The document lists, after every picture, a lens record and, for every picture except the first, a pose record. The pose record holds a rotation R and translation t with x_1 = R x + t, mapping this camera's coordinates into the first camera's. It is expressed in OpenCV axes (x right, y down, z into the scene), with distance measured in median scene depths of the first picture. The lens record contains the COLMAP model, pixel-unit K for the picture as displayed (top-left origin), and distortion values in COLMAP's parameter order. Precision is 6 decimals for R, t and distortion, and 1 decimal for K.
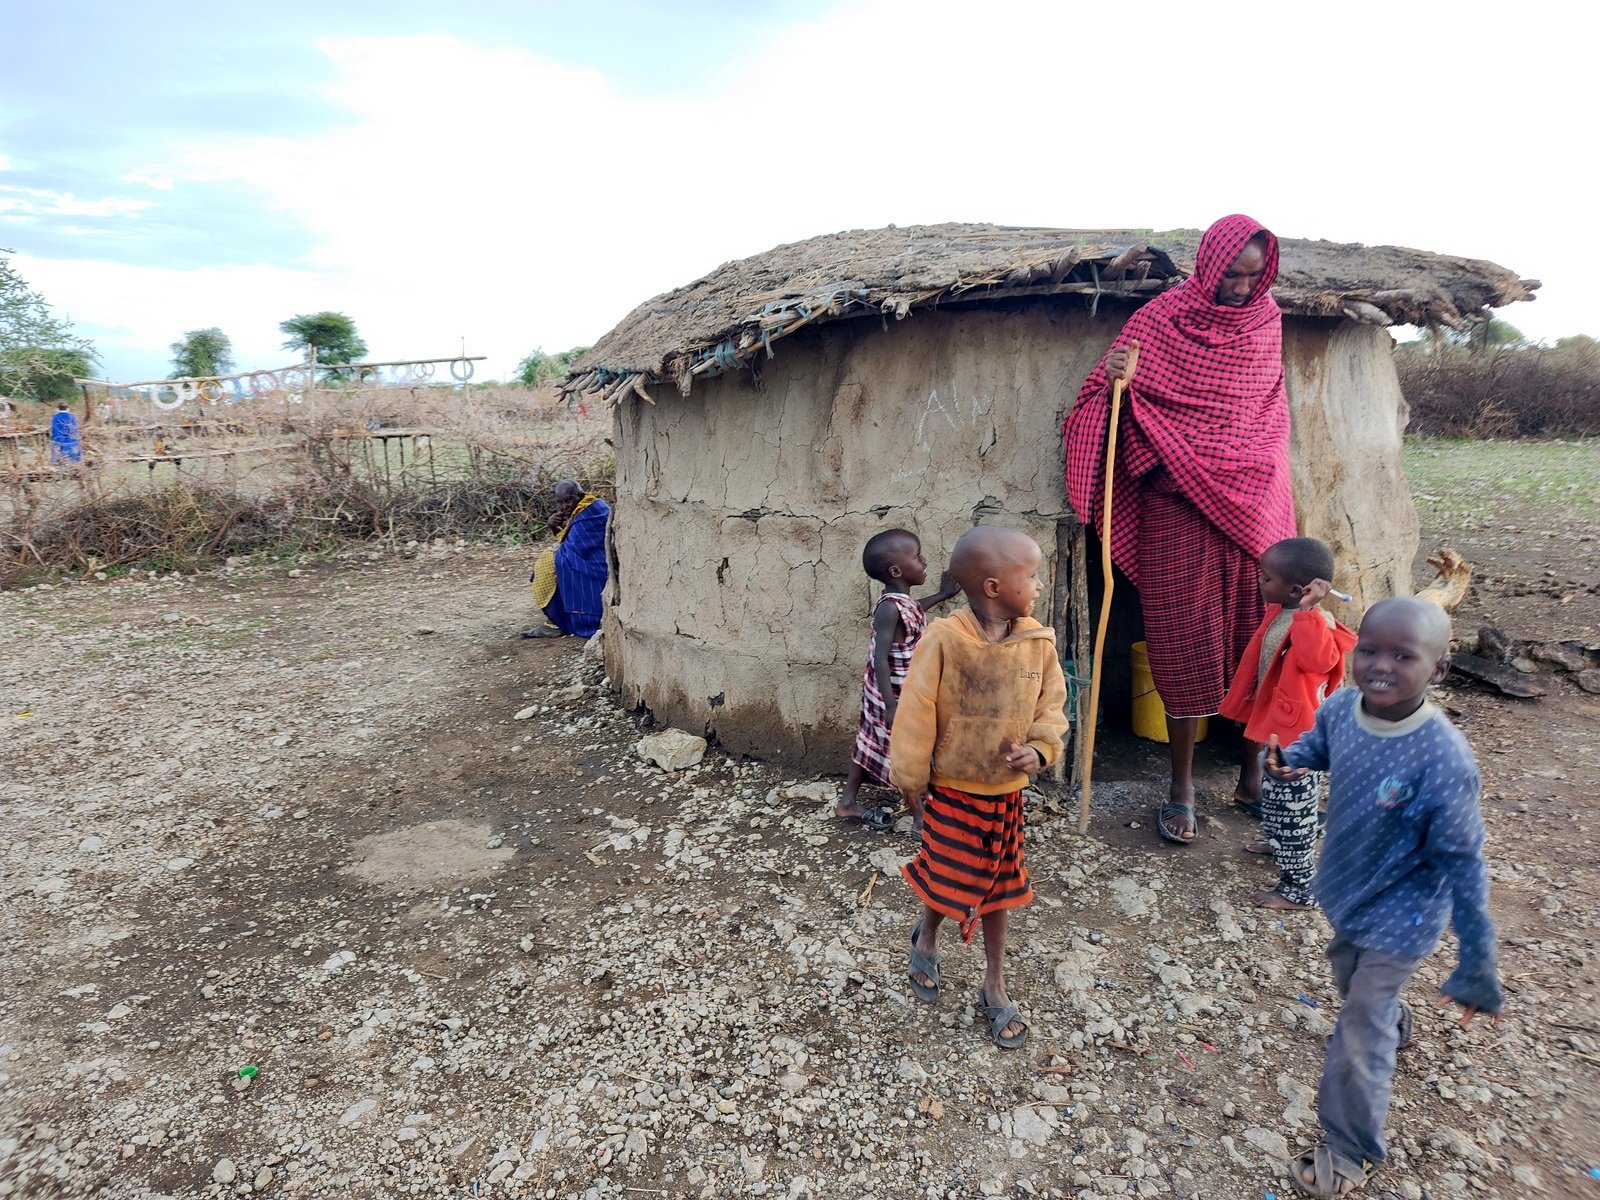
lens RADIAL K [[1060.9, 0, 805.8], [0, 1060.9, 593.6], [0, 0, 1]] dist [0.024790, 0.003538]
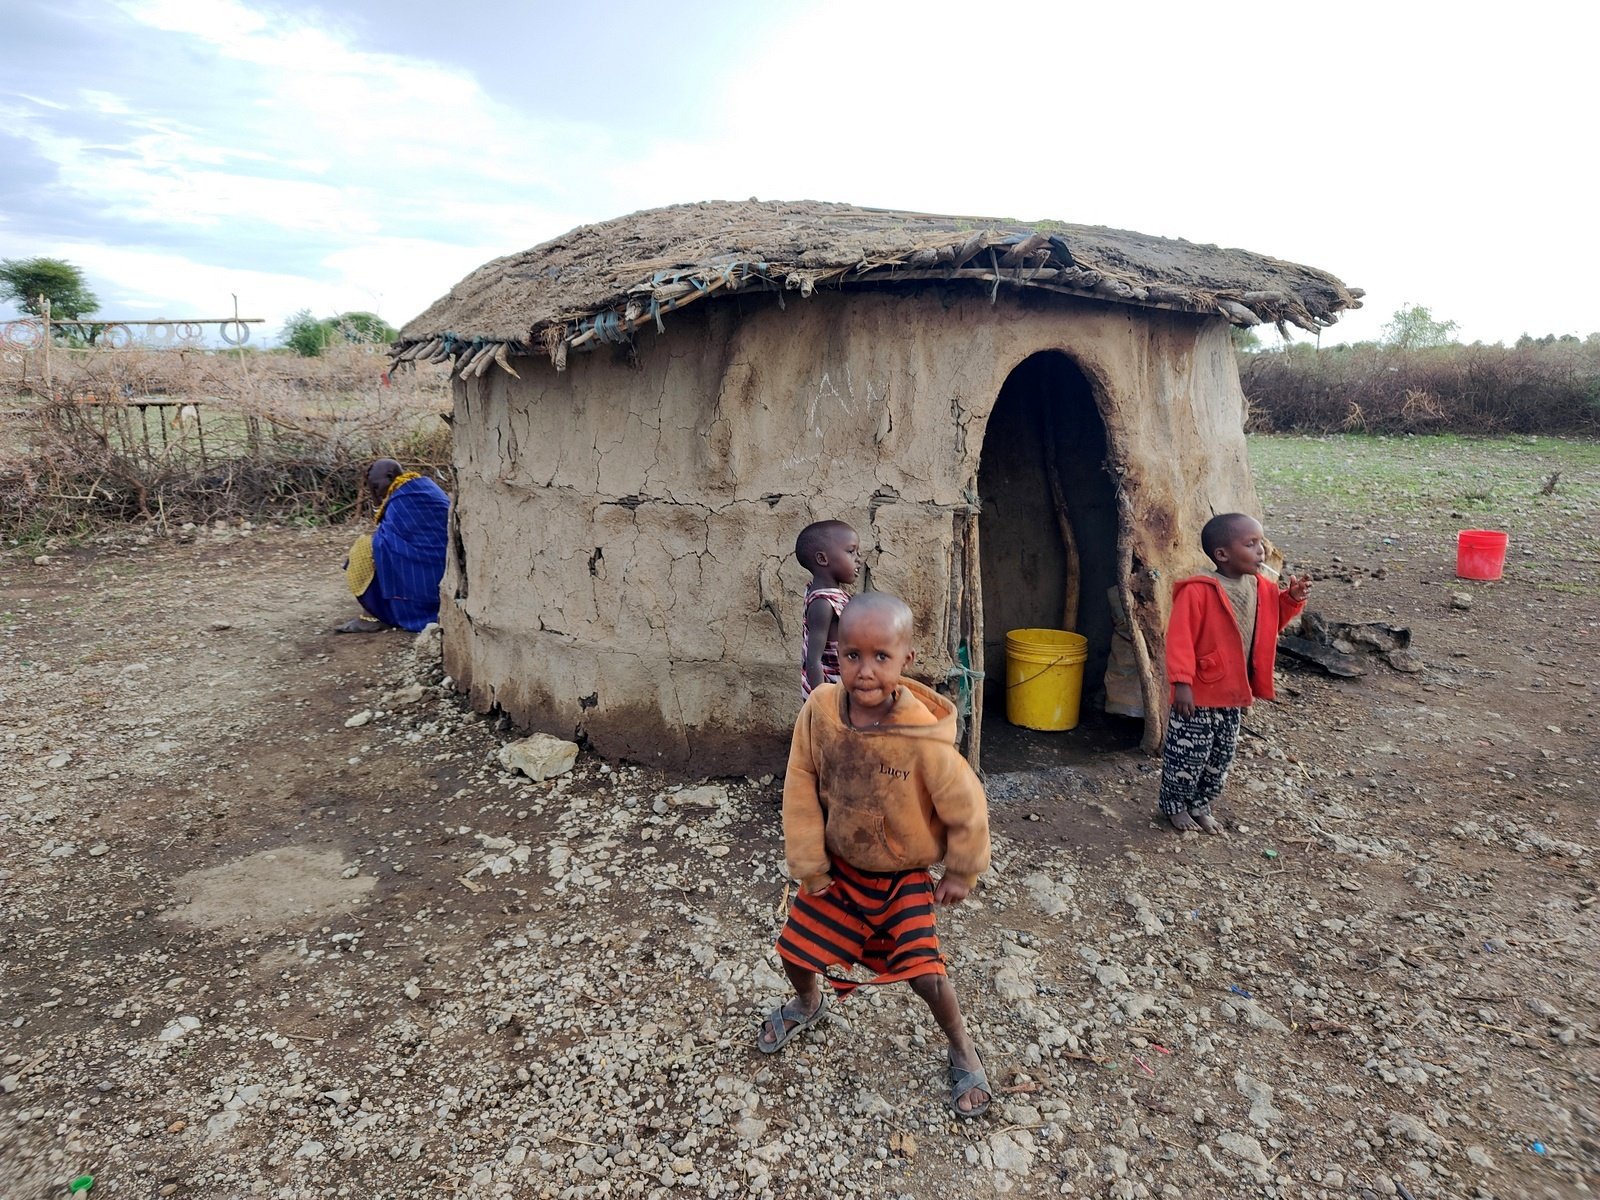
lens RADIAL K [[1060.9, 0, 796.9], [0, 1060.9, 592.7], [0, 0, 1]] dist [0.024790, 0.003538]
pose [[0.982689, -0.007306, 0.185119, -0.092337], [0.004232, 0.999847, 0.016991, -0.011239], [-0.185215, -0.015913, 0.982569, 0.067315]]
